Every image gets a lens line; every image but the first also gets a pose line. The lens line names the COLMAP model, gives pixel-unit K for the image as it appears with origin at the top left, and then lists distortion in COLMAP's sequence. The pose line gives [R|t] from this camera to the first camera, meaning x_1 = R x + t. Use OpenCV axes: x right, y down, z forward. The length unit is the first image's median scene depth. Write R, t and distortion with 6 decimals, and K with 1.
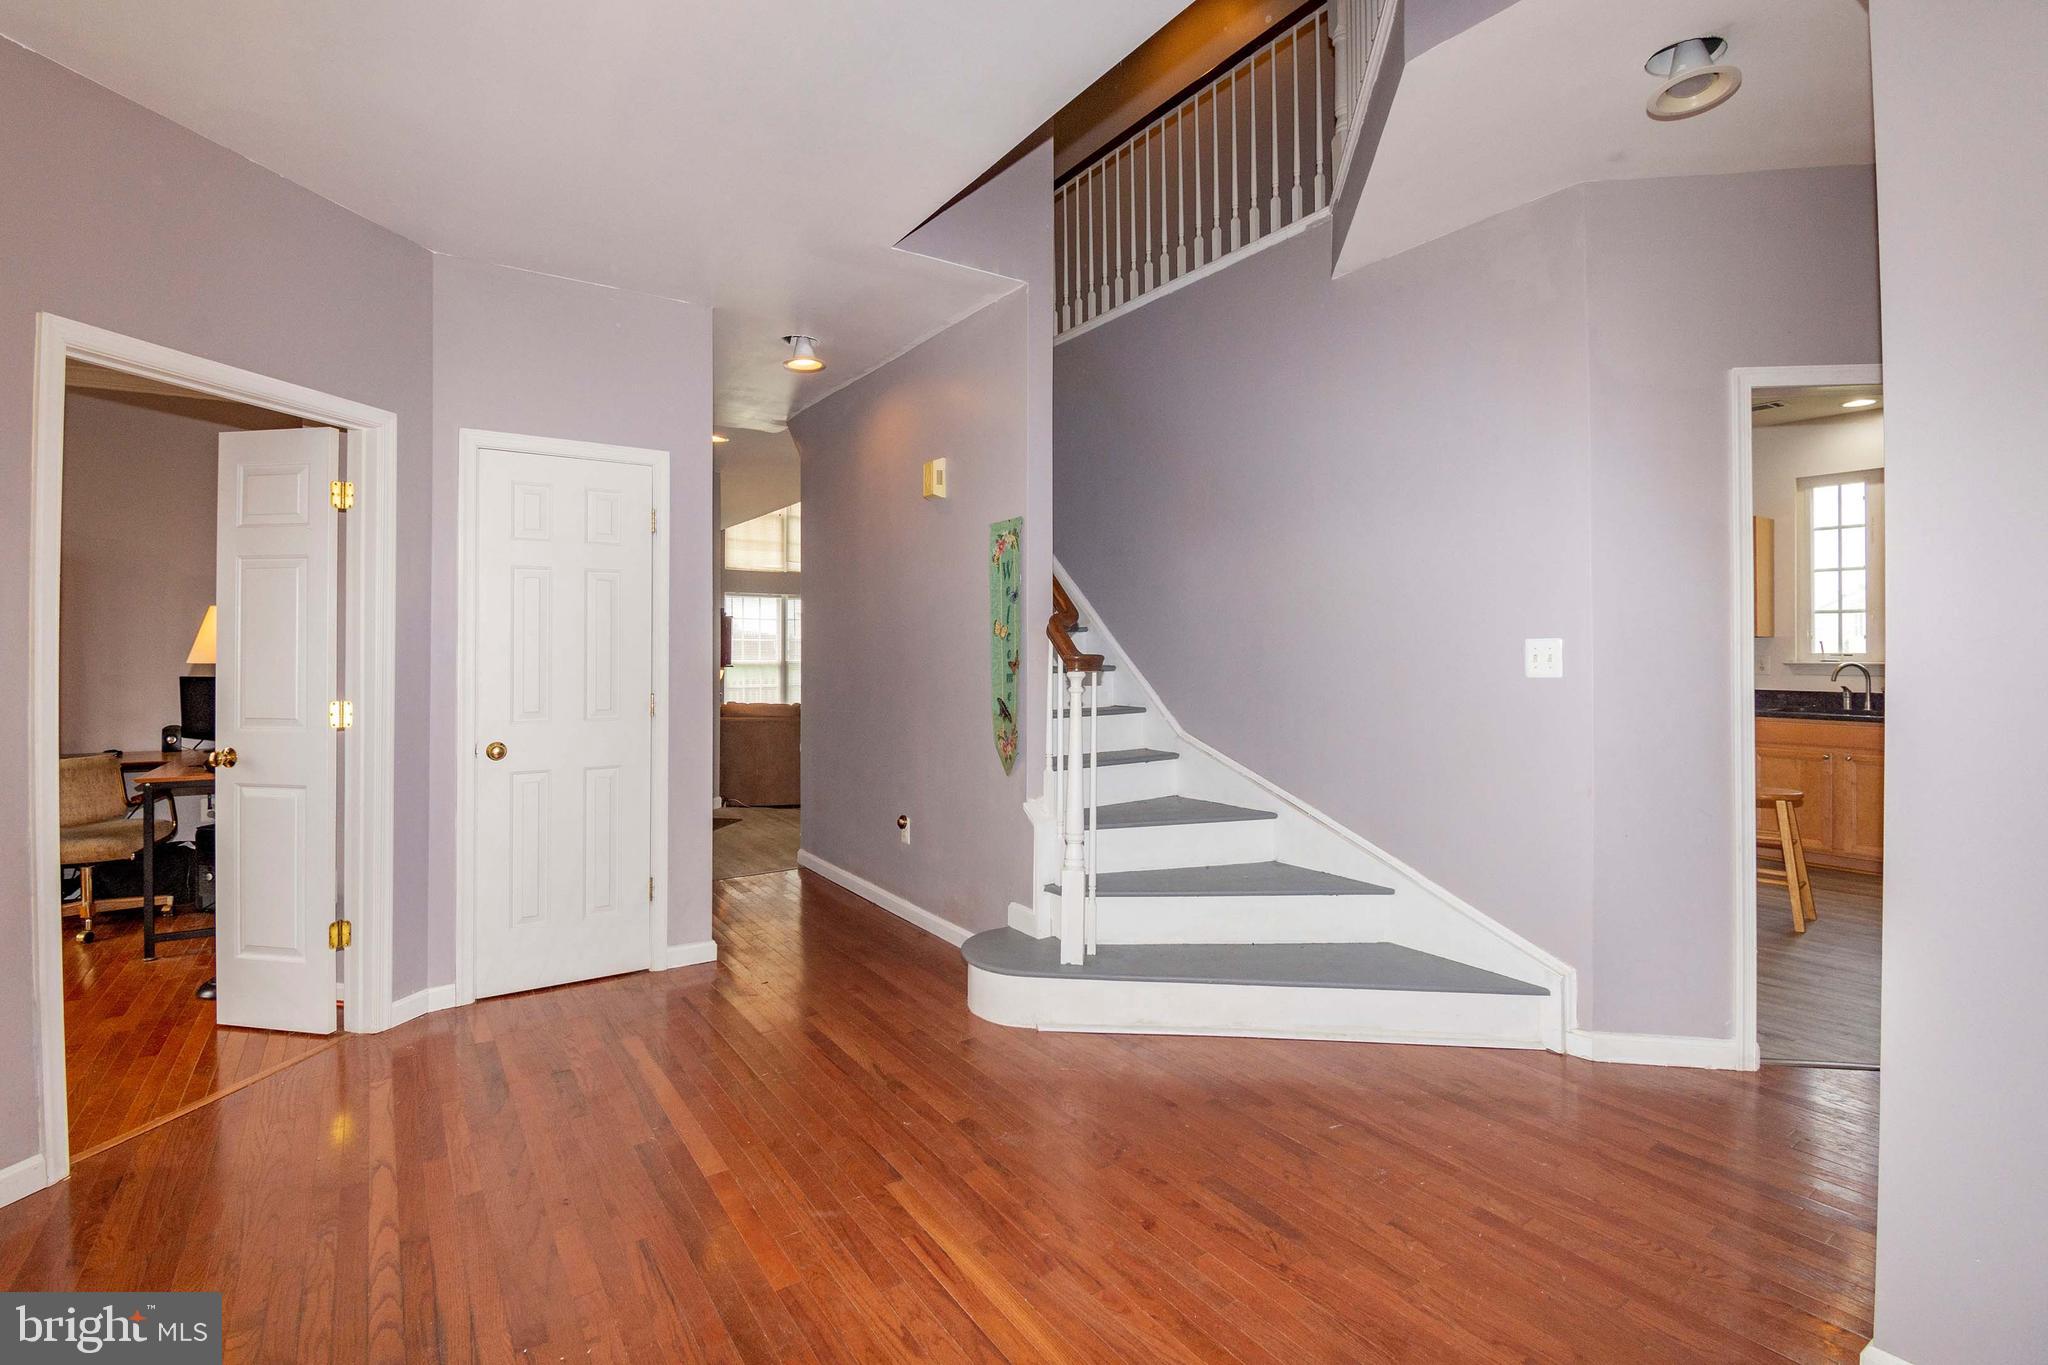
lens RADIAL K [[958.2, 0, 1021.2], [0, 958.2, 649.1], [0, 0, 1]] dist [0.003068, -0.000350]
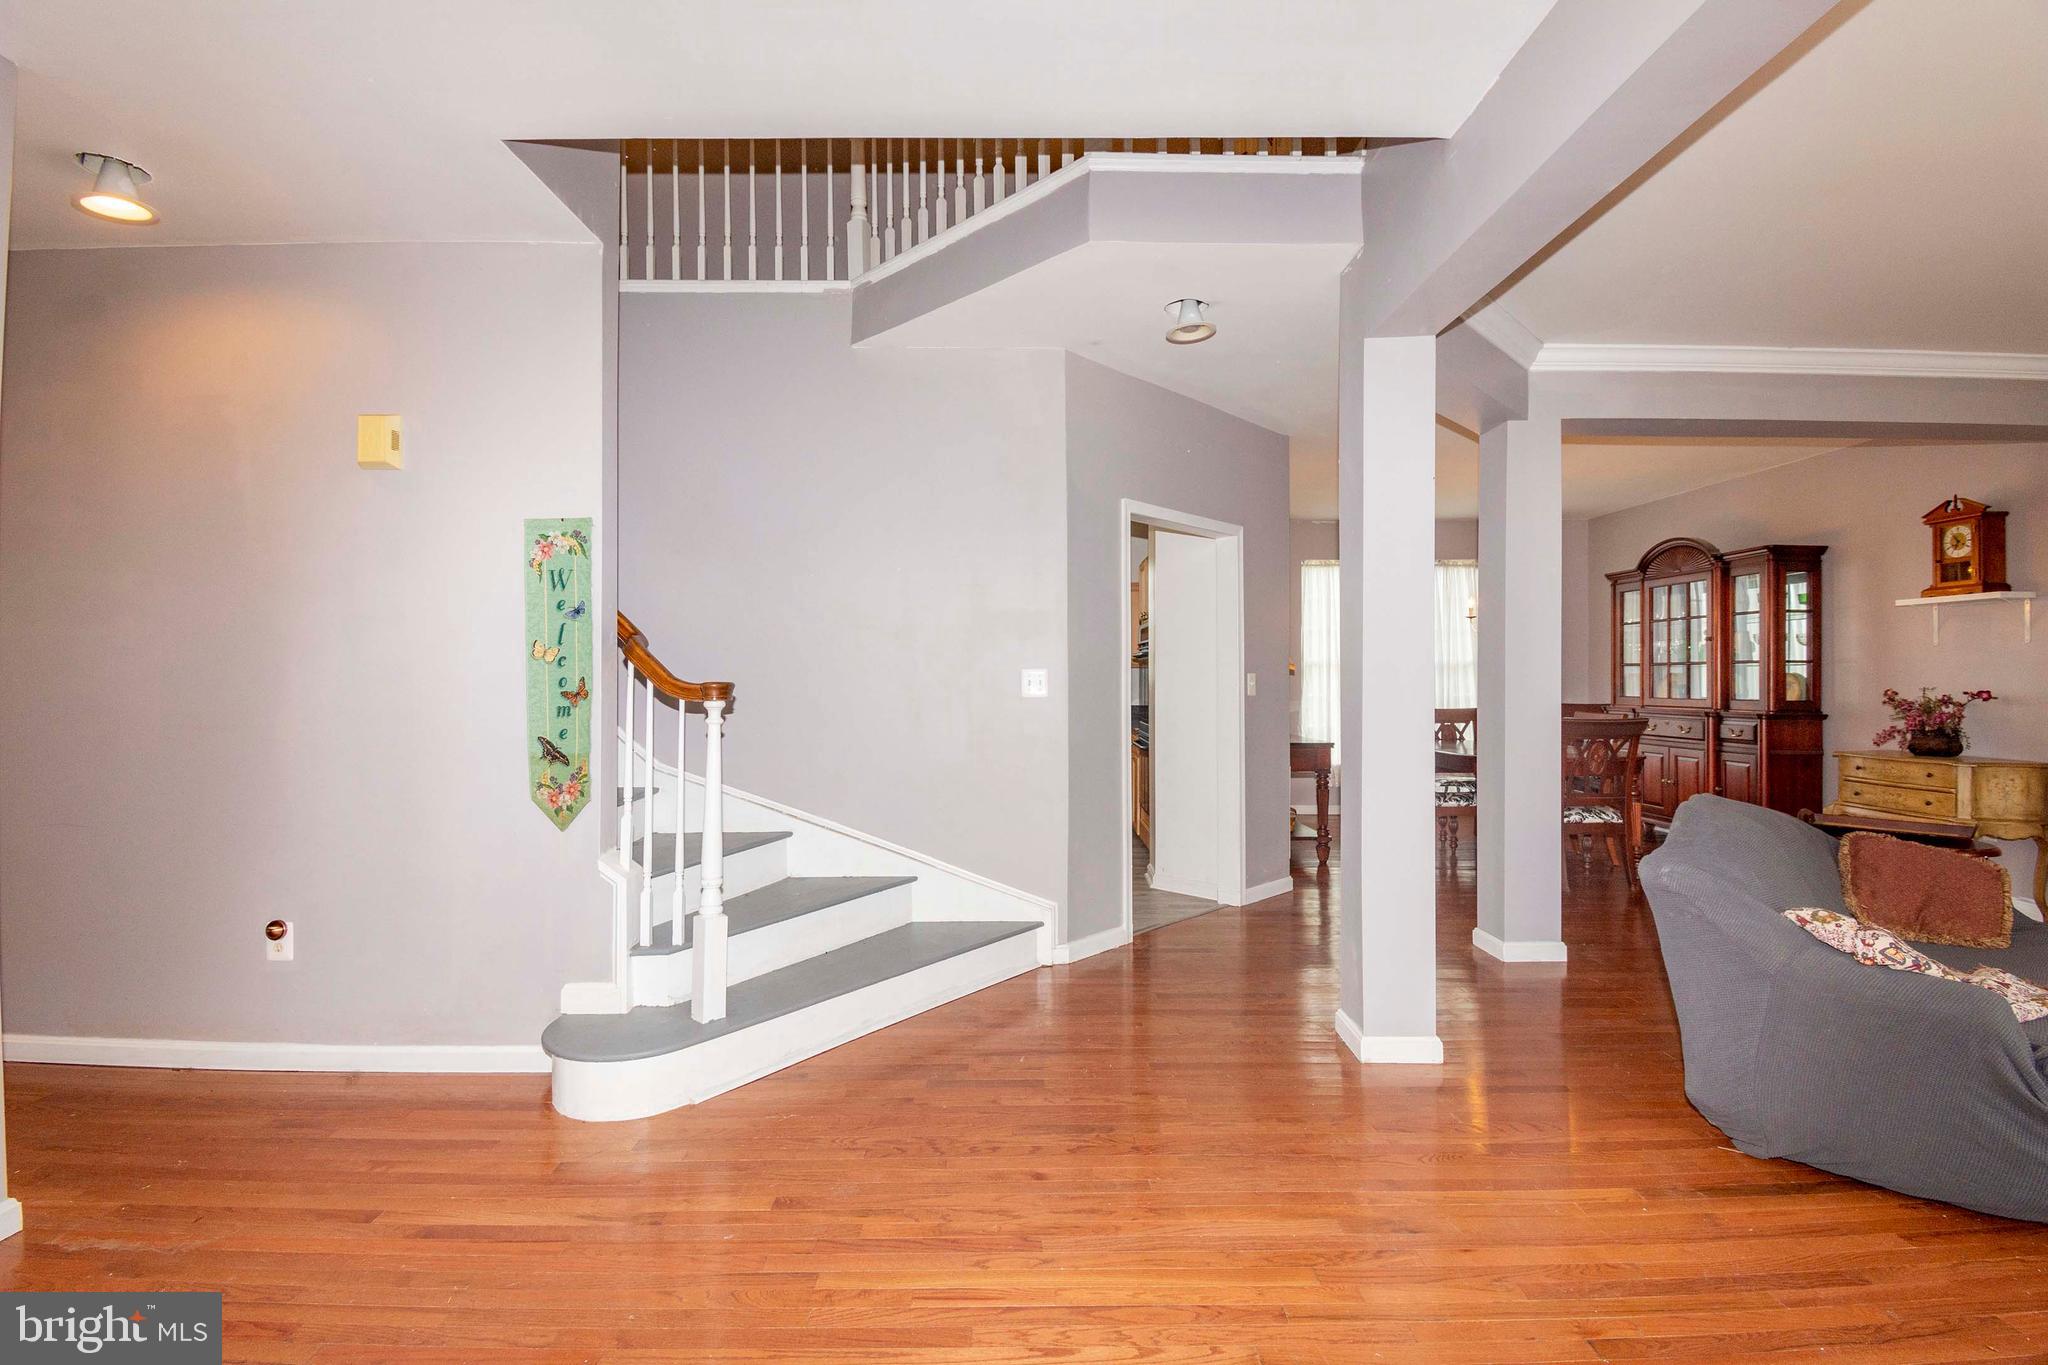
lens RADIAL K [[921.7, 0, 1024.0], [0, 921.7, 682.5], [0, 0, 1]] dist [0.001264, -0.012784]
pose [[0.537758, -0.004235, 0.843089, -0.475132], [-0.000838, 0.999984, 0.005558, 0.000652], [-0.843099, -0.003695, 0.537746, 0.248582]]
